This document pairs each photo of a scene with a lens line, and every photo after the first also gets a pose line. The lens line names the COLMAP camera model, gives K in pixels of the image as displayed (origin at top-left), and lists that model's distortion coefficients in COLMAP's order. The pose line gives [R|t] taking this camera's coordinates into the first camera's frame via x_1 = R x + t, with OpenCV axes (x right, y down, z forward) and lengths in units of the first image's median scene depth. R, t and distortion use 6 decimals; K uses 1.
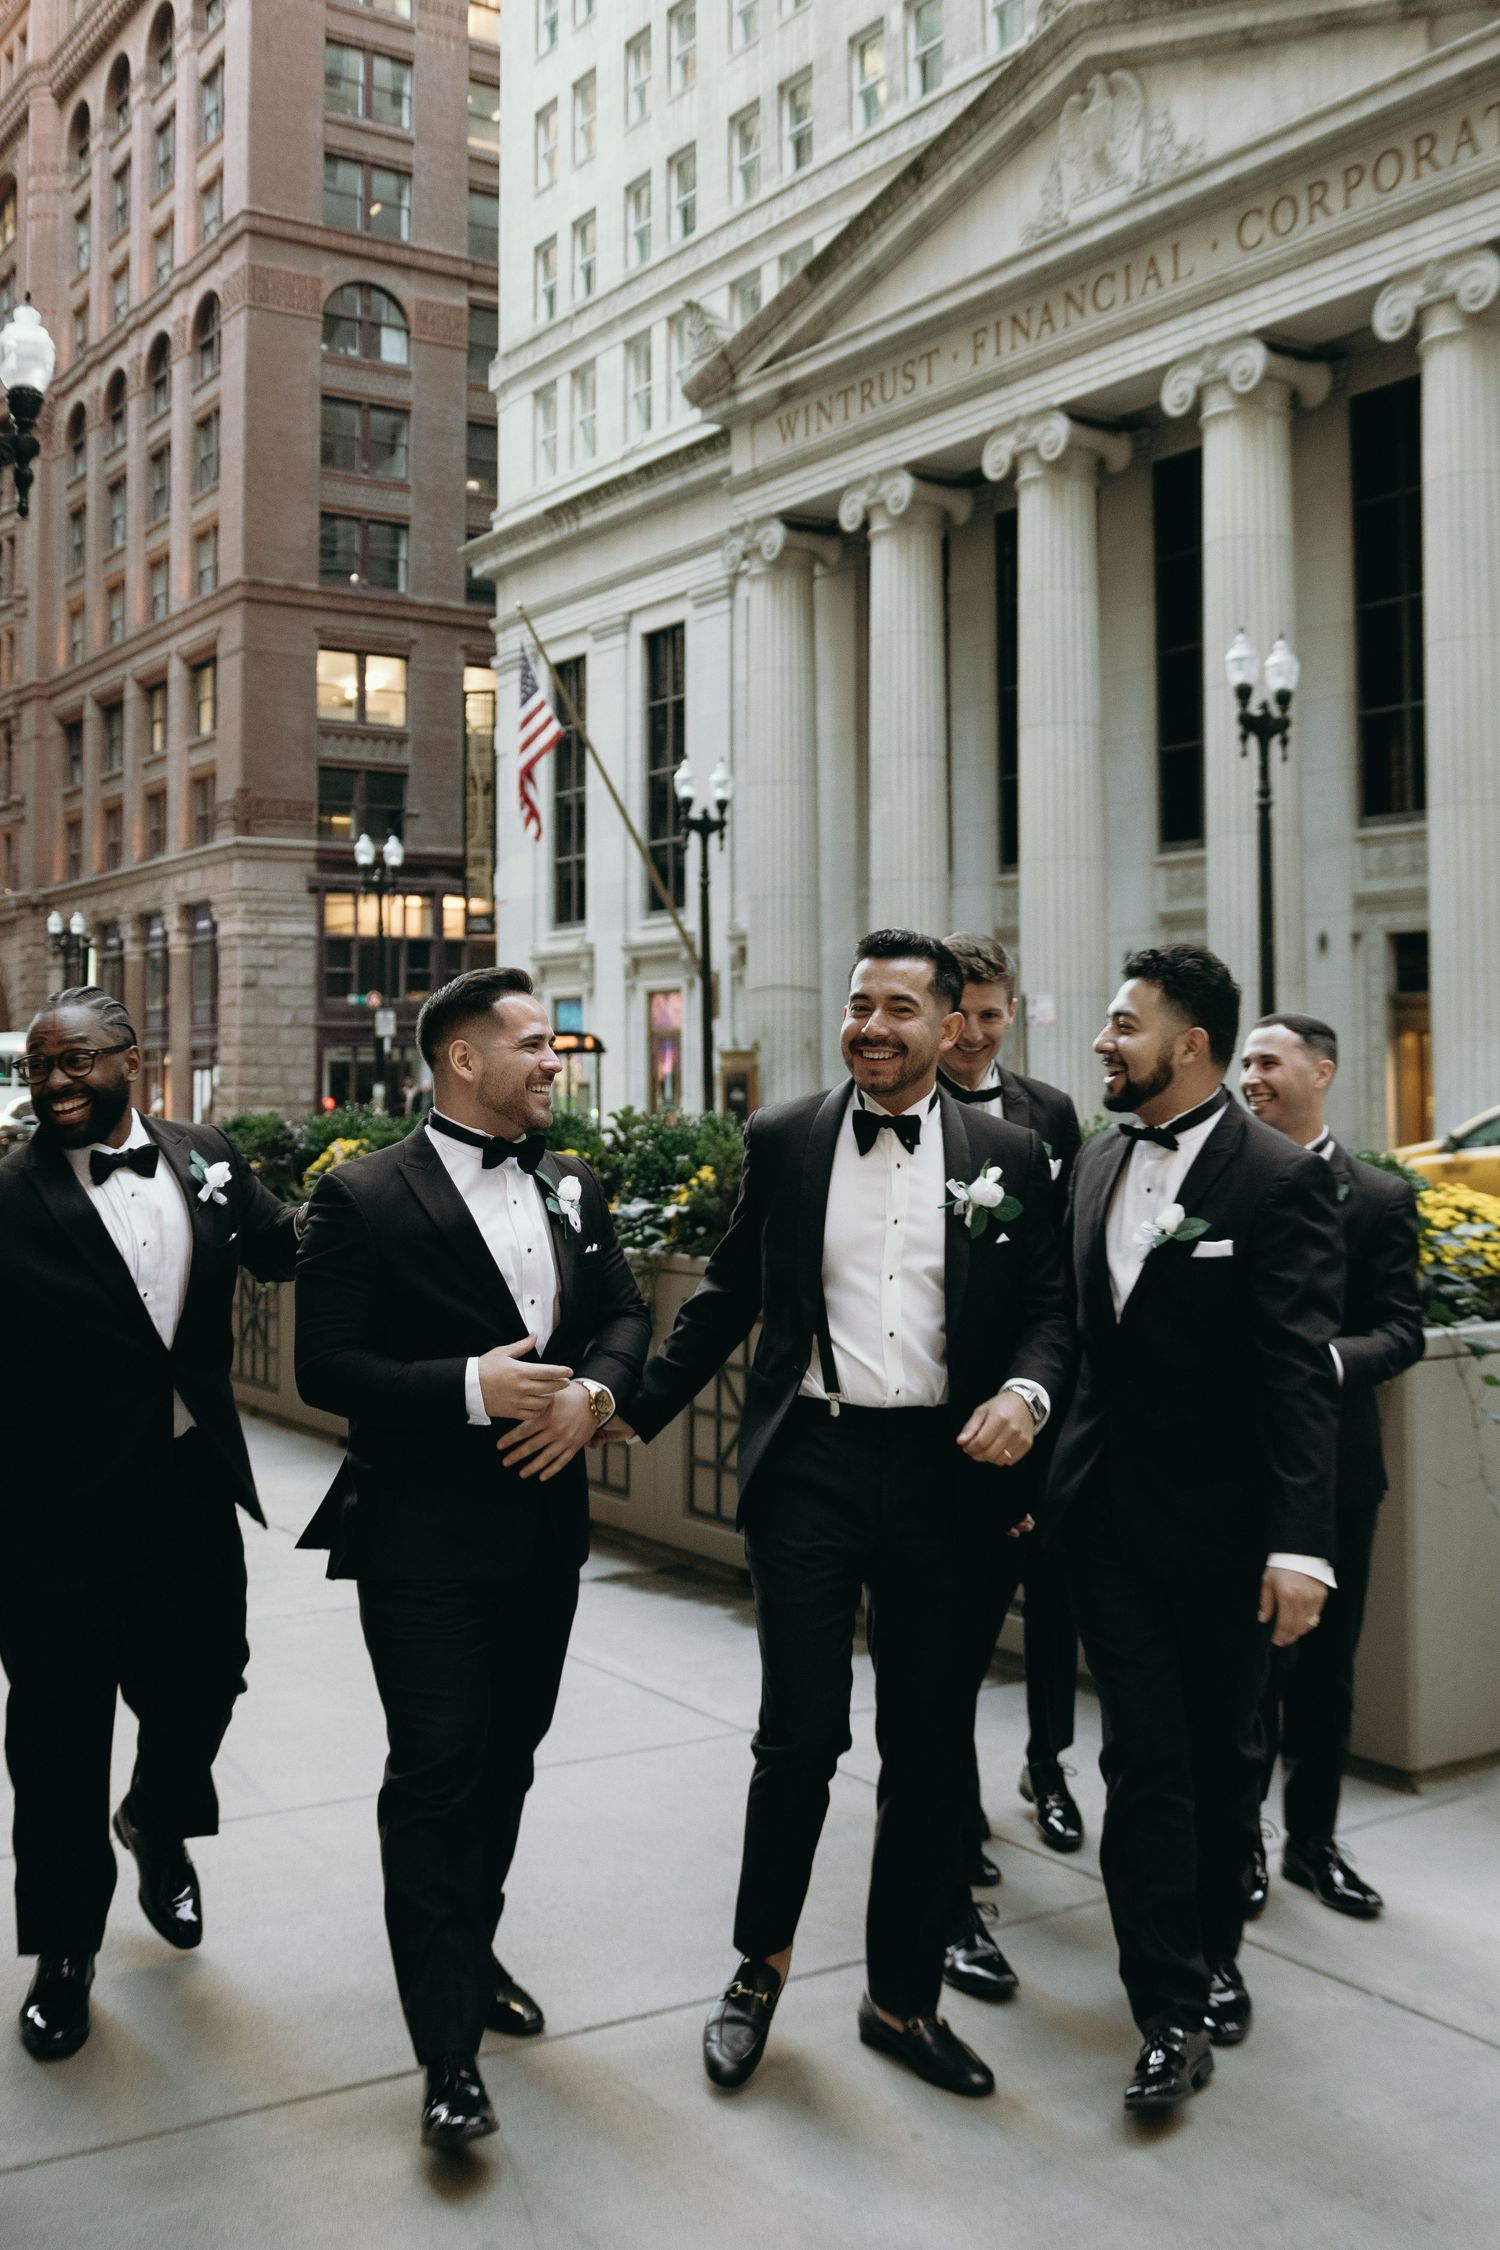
lens RADIAL K [[2341.6, 0, 752.5], [0, 2341.6, 1119.7], [0, 0, 1]] dist [-0.000678, 0.000000]
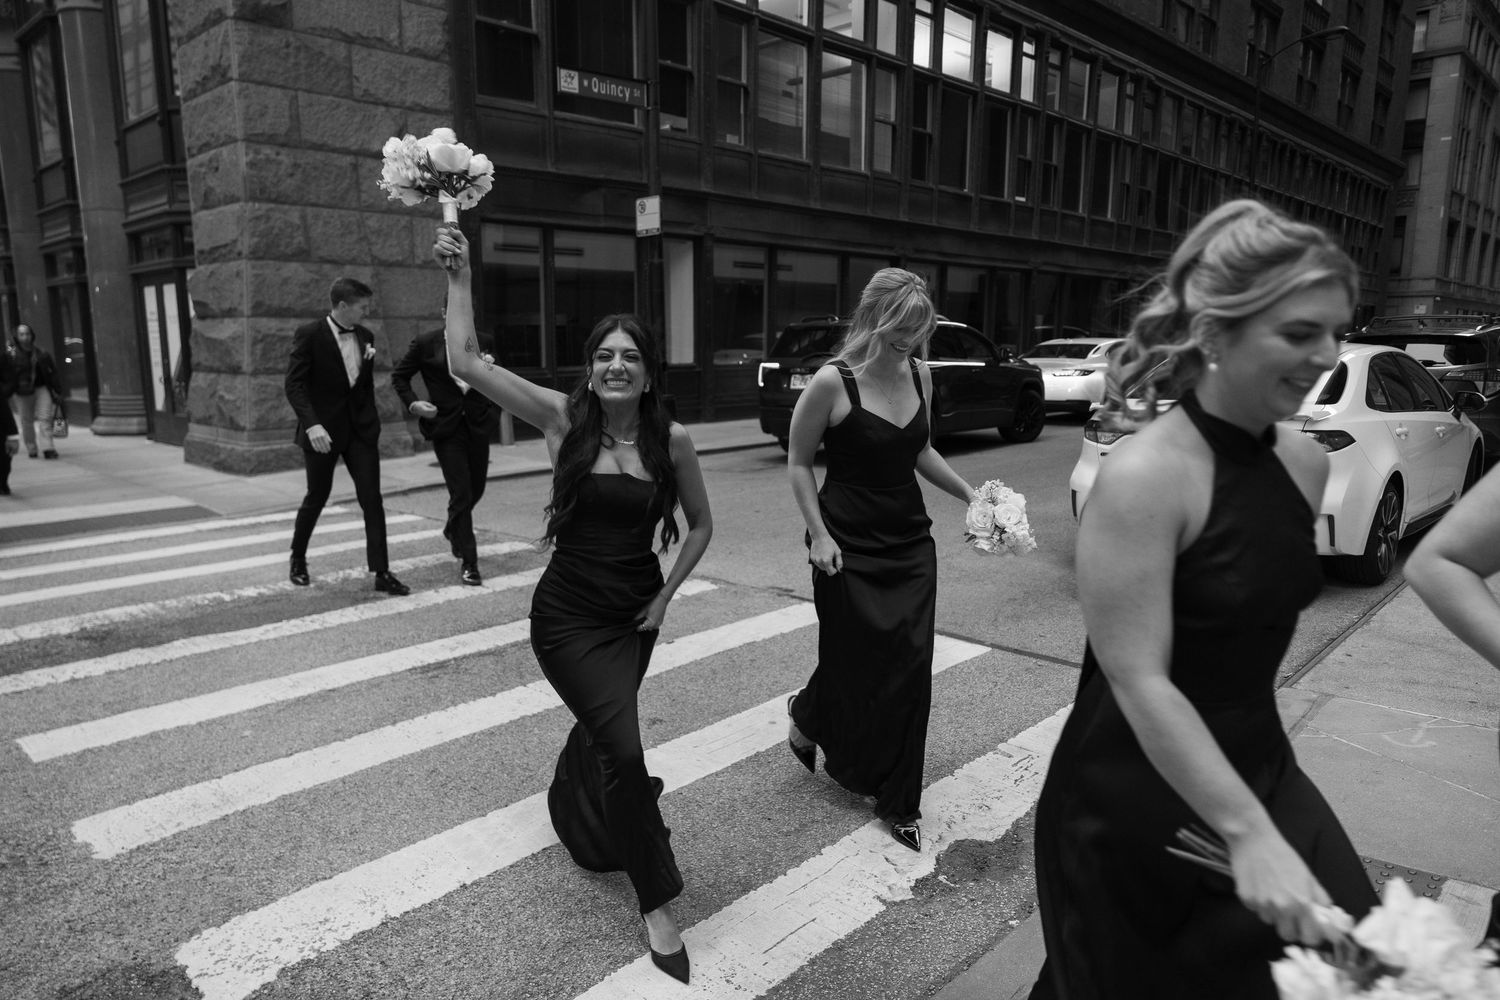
lens RADIAL K [[1005.2, 0, 748.8], [0, 1005.2, 504.8], [0, 0, 1]] dist [0.010345, 0.000915]
pose [[0.966057, -0.032650, 0.256258, -0.177845], [-0.007533, 0.987998, 0.154281, -0.009749], [-0.258219, -0.150975, 0.954217, 0.784854]]
